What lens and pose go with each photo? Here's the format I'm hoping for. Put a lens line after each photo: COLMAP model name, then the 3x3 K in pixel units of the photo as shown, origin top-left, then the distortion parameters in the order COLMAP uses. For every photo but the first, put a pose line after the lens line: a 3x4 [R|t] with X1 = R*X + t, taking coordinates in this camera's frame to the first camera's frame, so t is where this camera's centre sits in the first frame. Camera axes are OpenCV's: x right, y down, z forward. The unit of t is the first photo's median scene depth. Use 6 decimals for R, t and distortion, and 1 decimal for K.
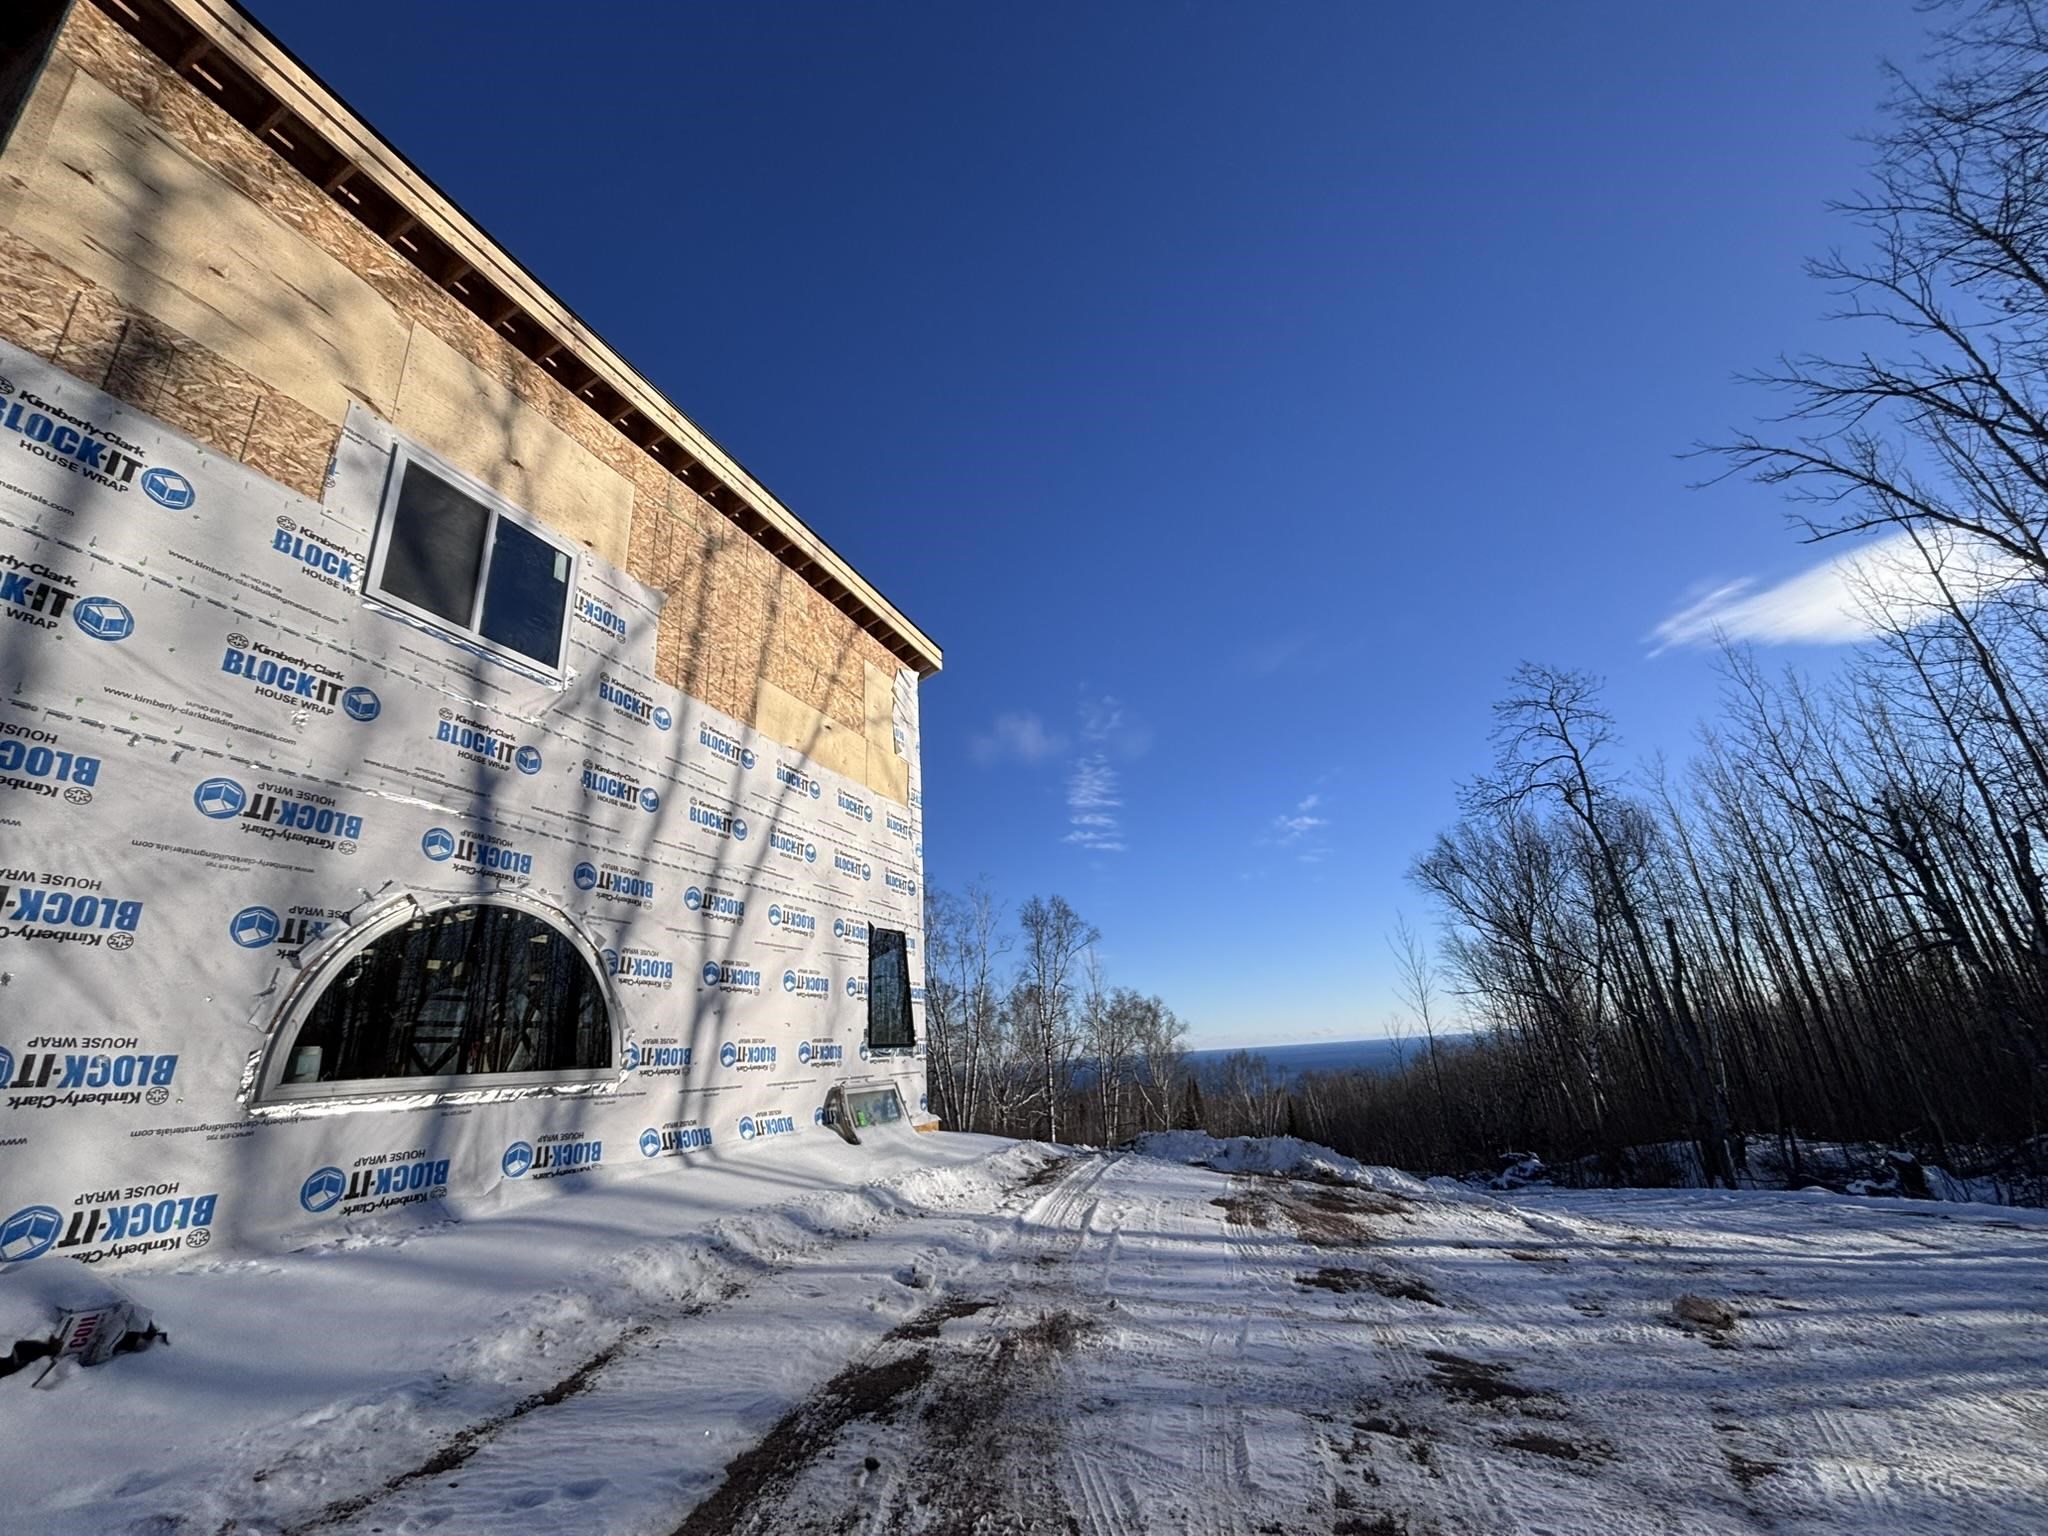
lens RADIAL K [[826.3, 0, 990.9], [0, 826.3, 762.3], [0, 0, 1]] dist [0.020930, -0.000255]
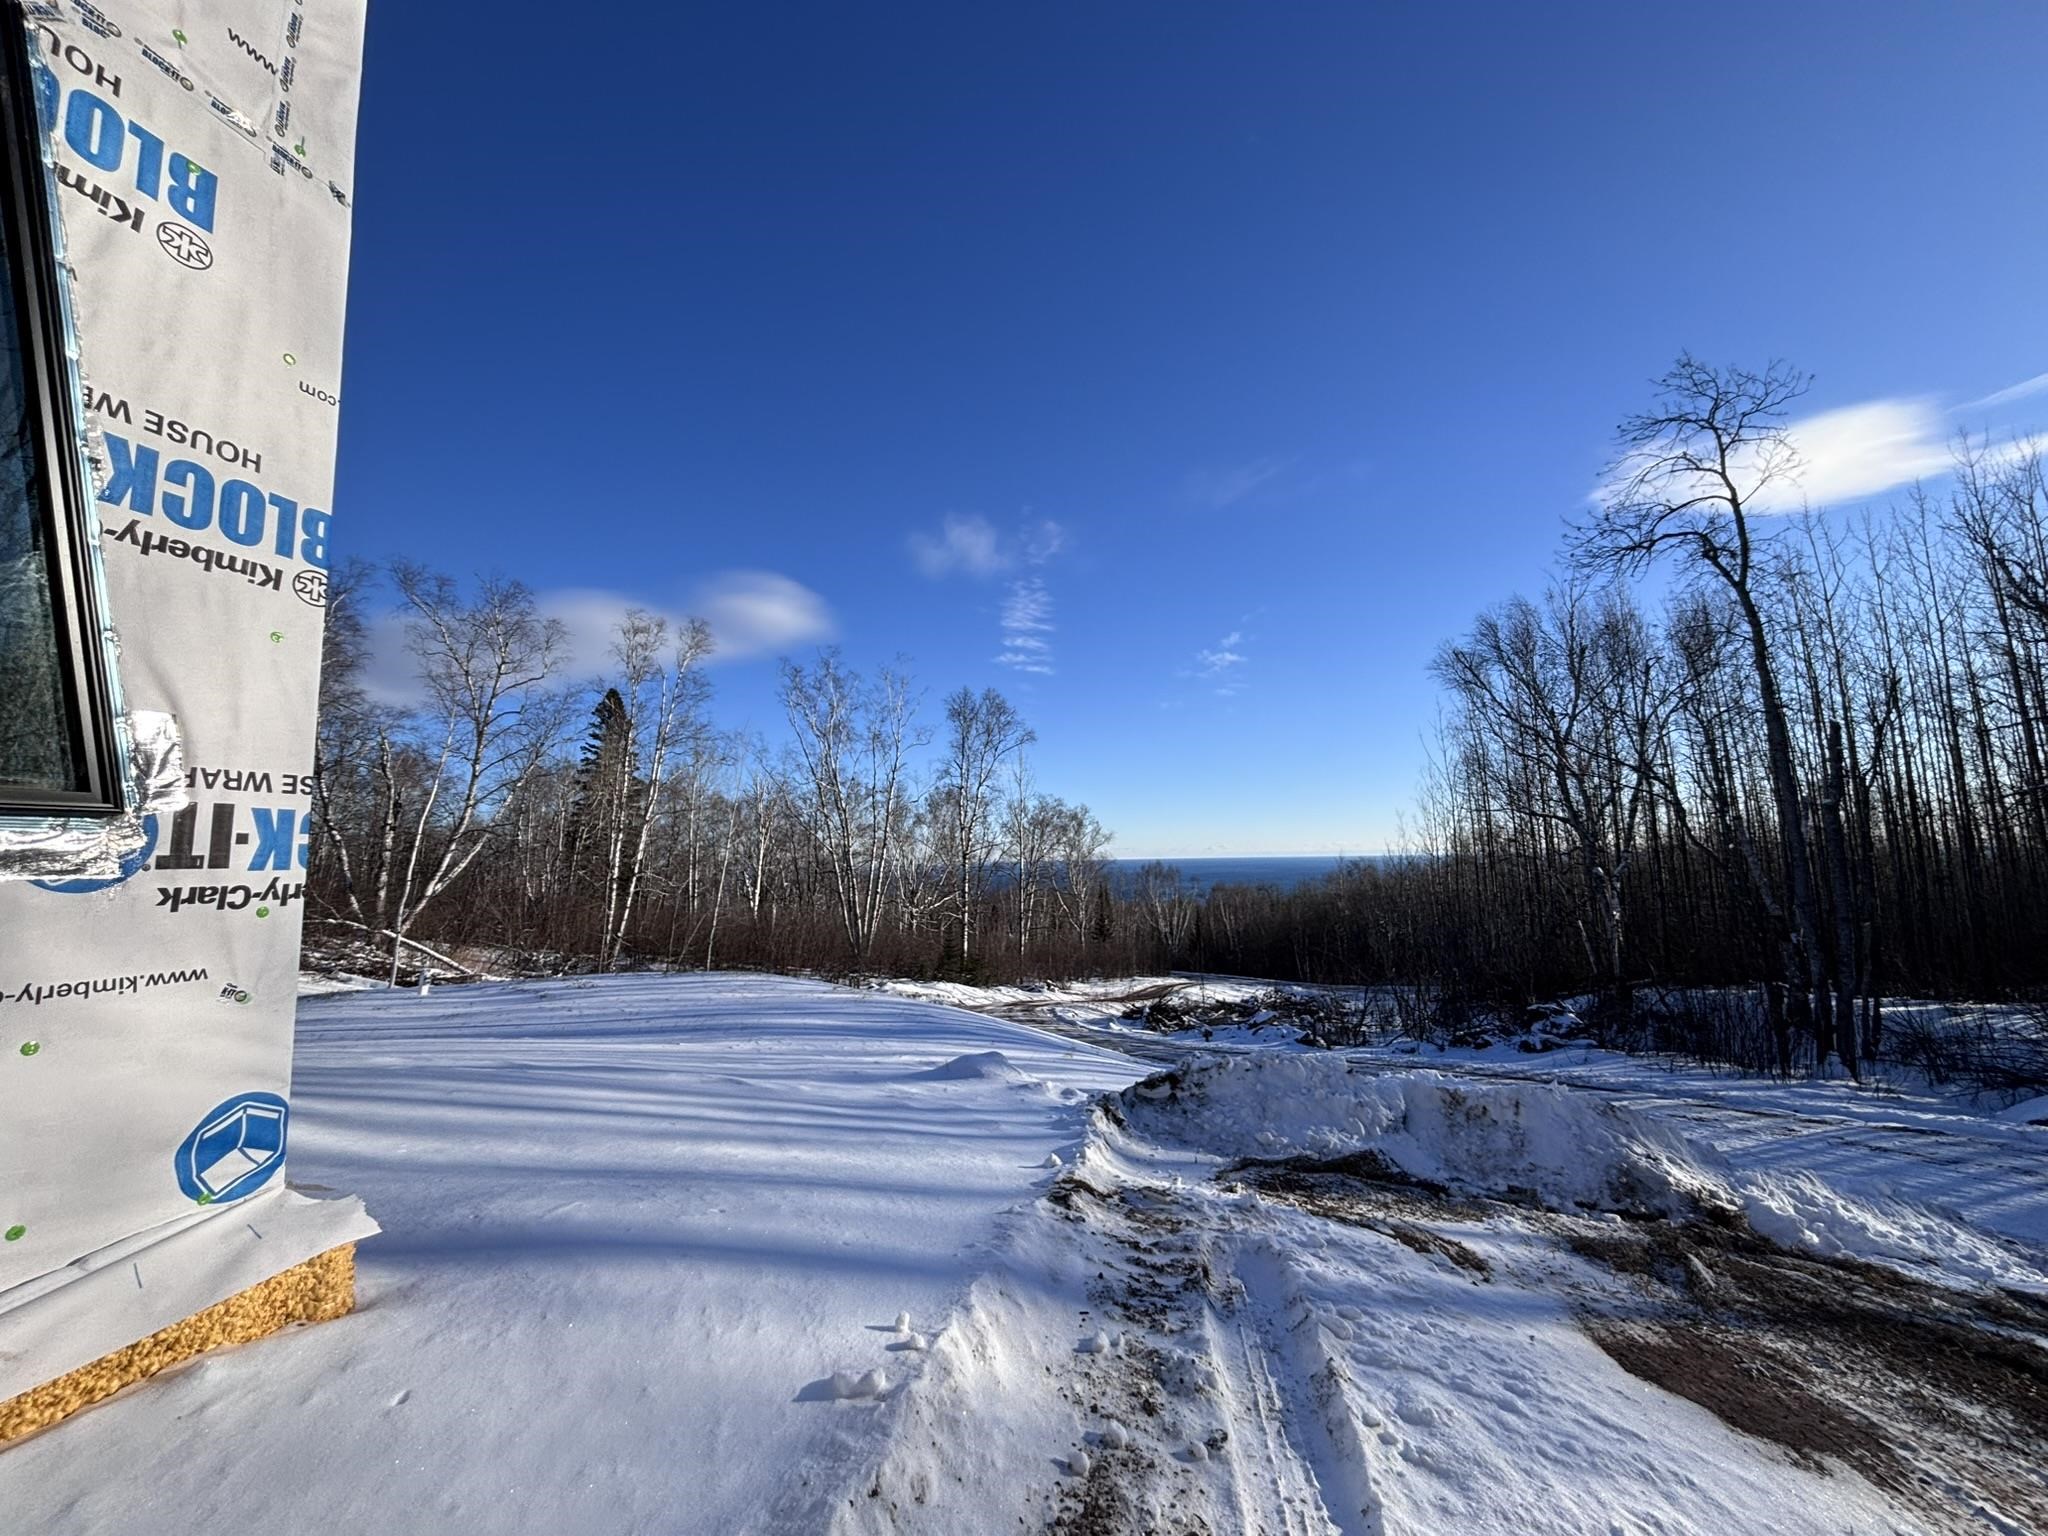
lens RADIAL K [[826.3, 0, 1031.8], [0, 826.3, 751.9], [0, 0, 1]] dist [0.020930, -0.000255]
pose [[0.988513, 0.061511, 0.138053, 0.007307], [-0.089200, 0.974822, 0.204364, 0.035876], [-0.122007, -0.214331, 0.969111, 0.106503]]
